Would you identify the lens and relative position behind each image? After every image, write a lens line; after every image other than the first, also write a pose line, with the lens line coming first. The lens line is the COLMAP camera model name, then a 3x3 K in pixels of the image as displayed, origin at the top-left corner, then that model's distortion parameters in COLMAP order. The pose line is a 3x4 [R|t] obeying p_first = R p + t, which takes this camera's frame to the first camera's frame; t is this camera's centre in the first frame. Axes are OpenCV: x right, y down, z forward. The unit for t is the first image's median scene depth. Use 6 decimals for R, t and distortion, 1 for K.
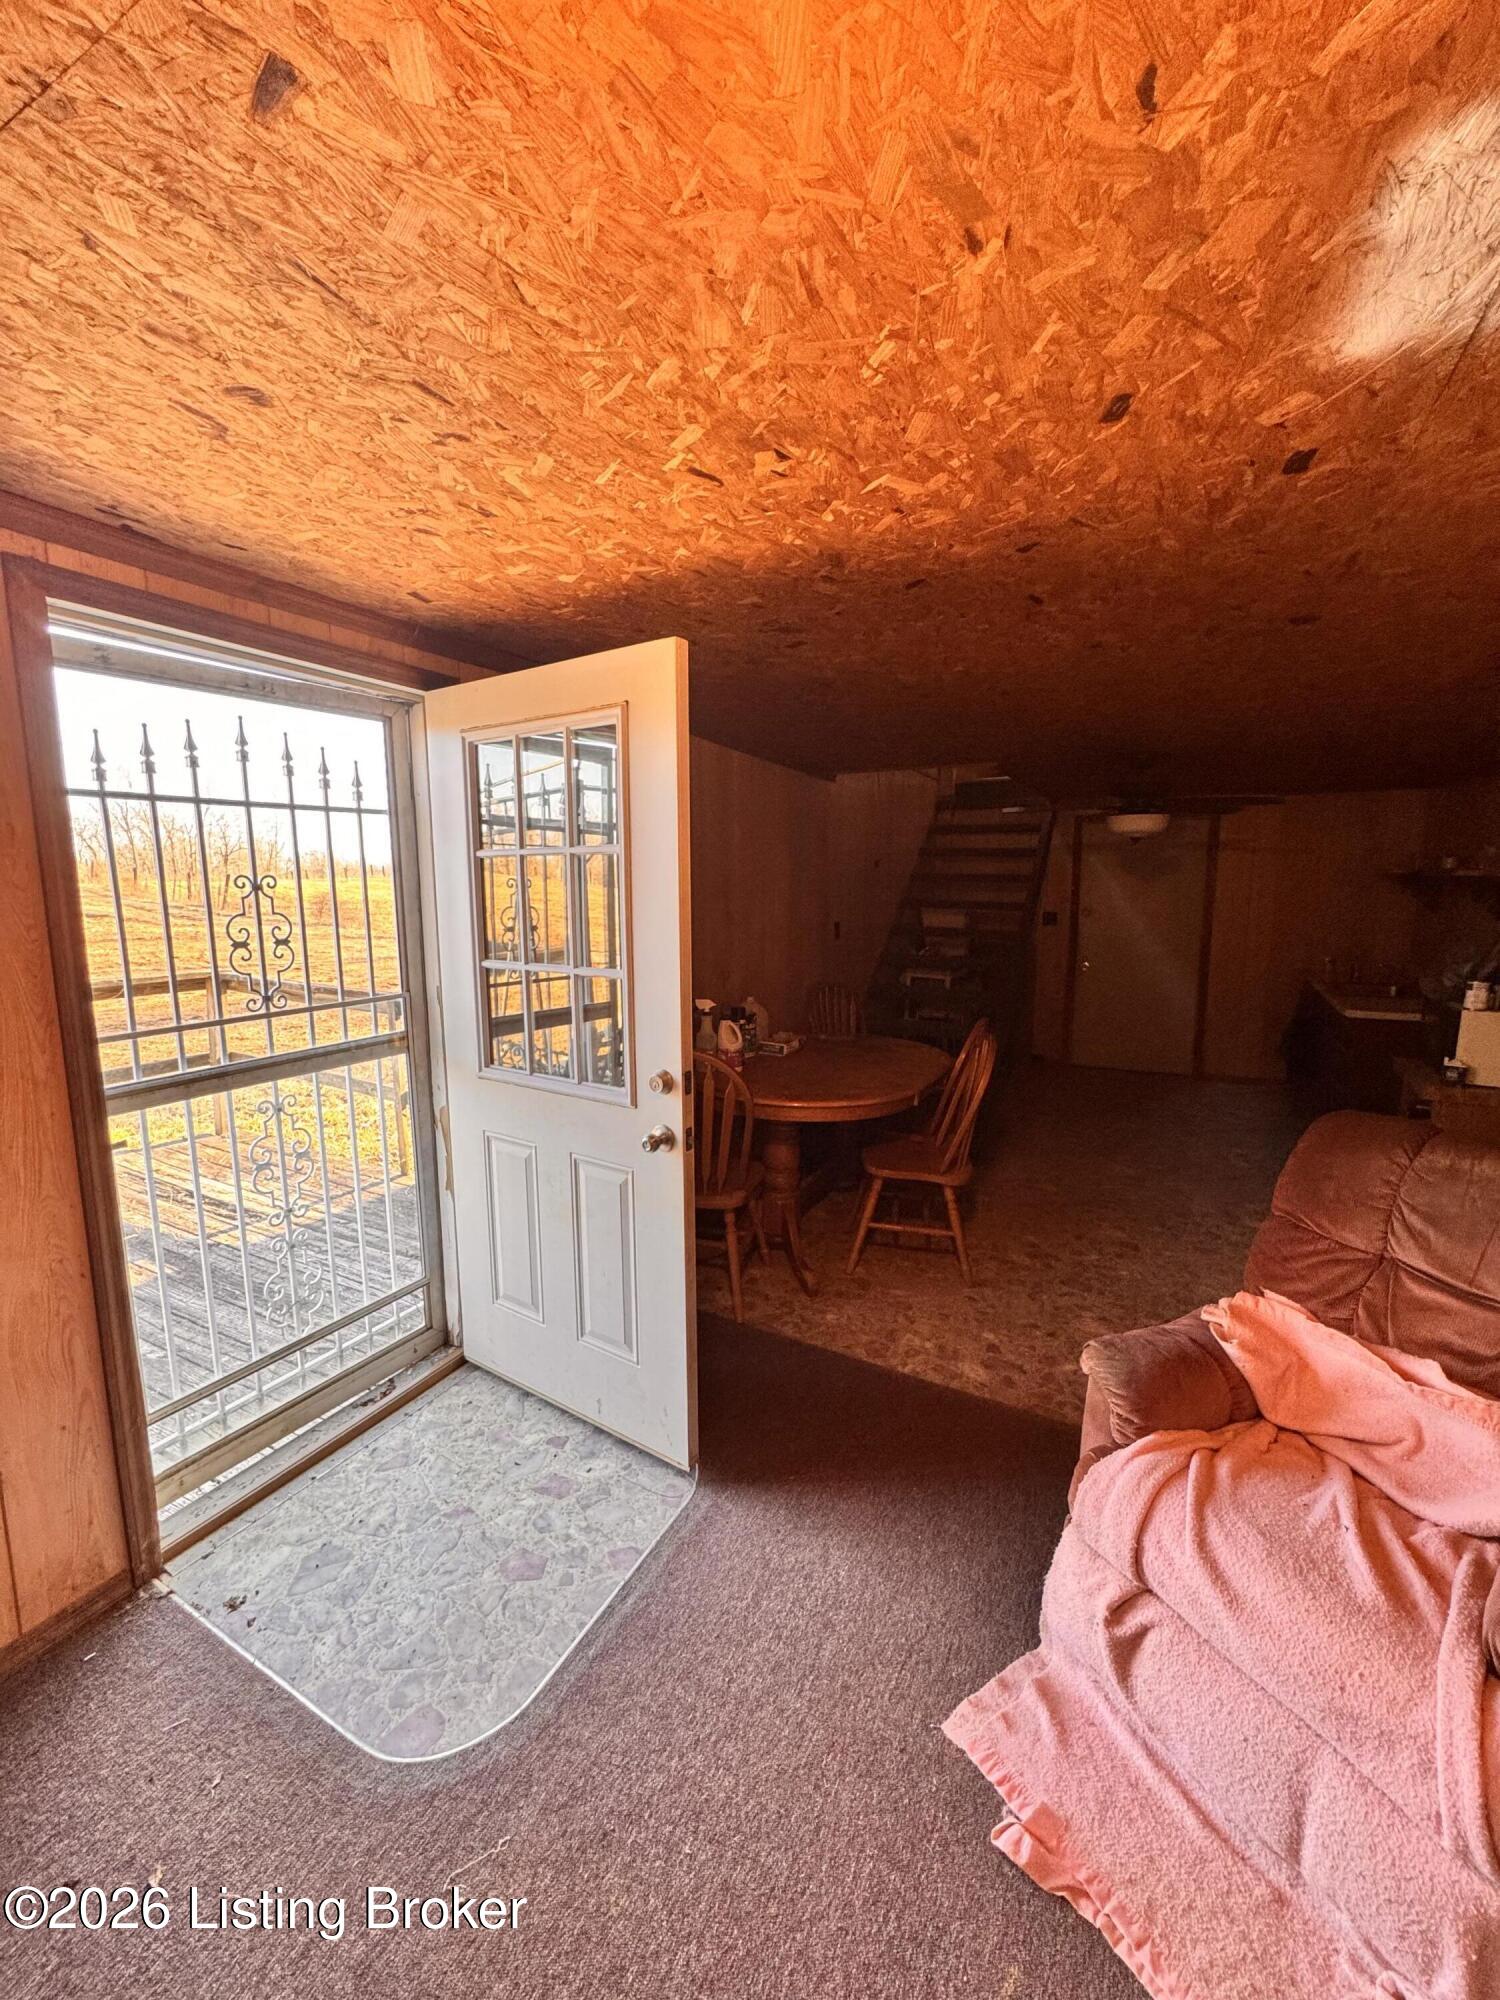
lens RADIAL K [[800.3, 0, 752.6], [0, 800.3, 1002.6], [0, 0, 1]] dist [0.000893, 0.000296]
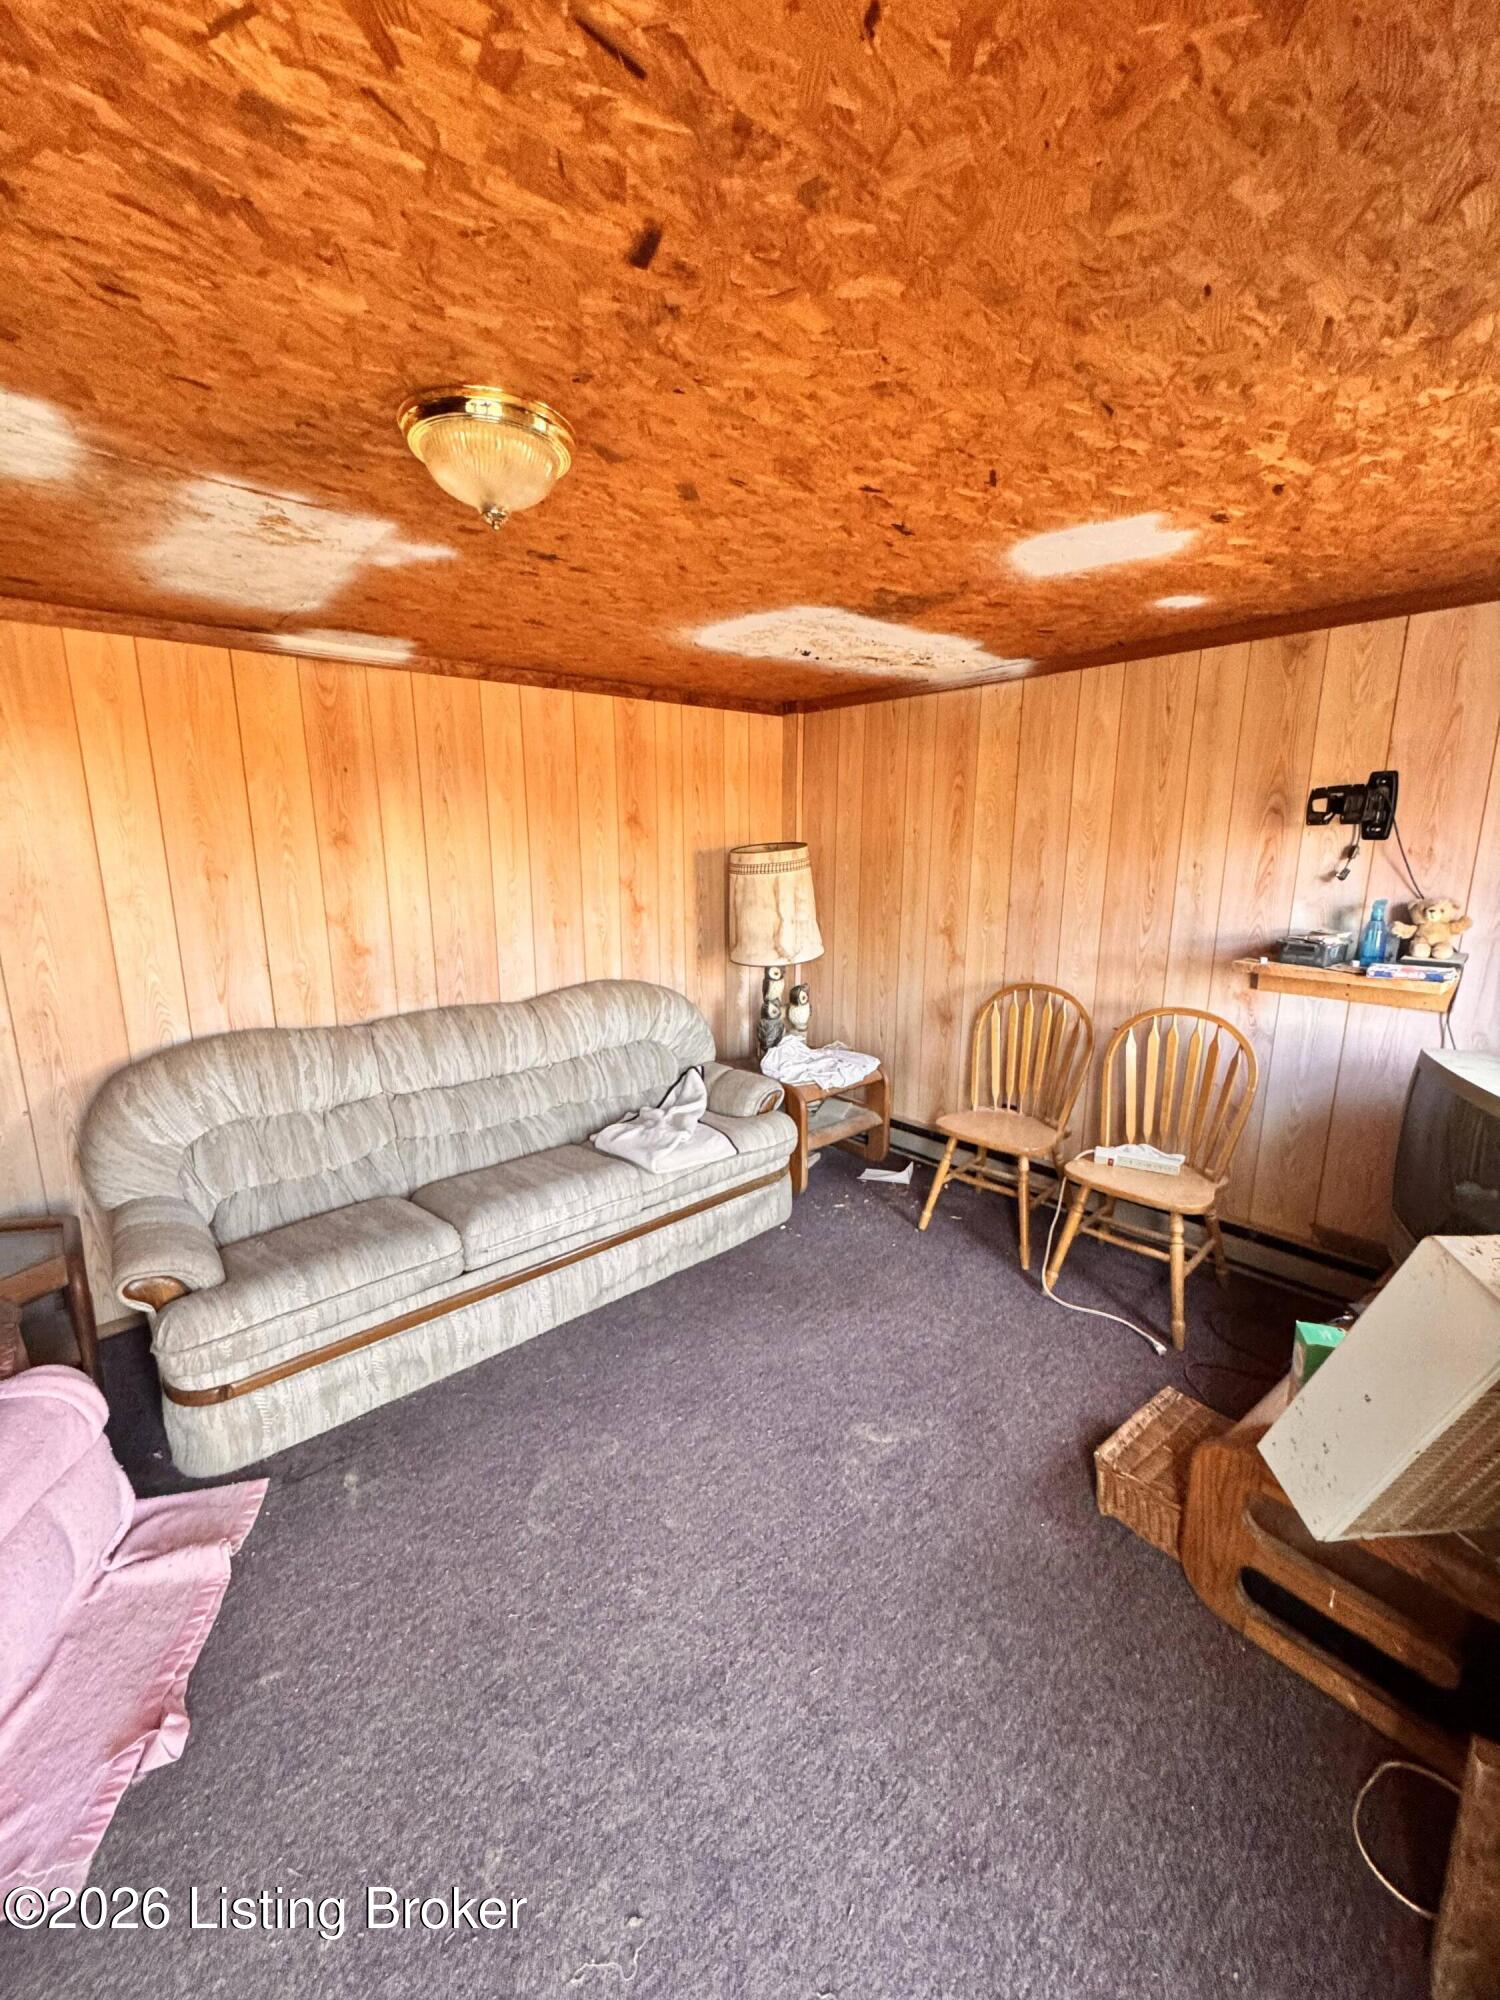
lens RADIAL K [[800.3, 0, 752.6], [0, 800.3, 1002.6], [0, 0, 1]] dist [0.000893, 0.000296]
pose [[-0.940572, -0.070486, 0.332198, -0.736632], [0.044854, 0.943866, 0.327268, -0.221818], [-0.336618, 0.322720, -0.884613, 1.435525]]
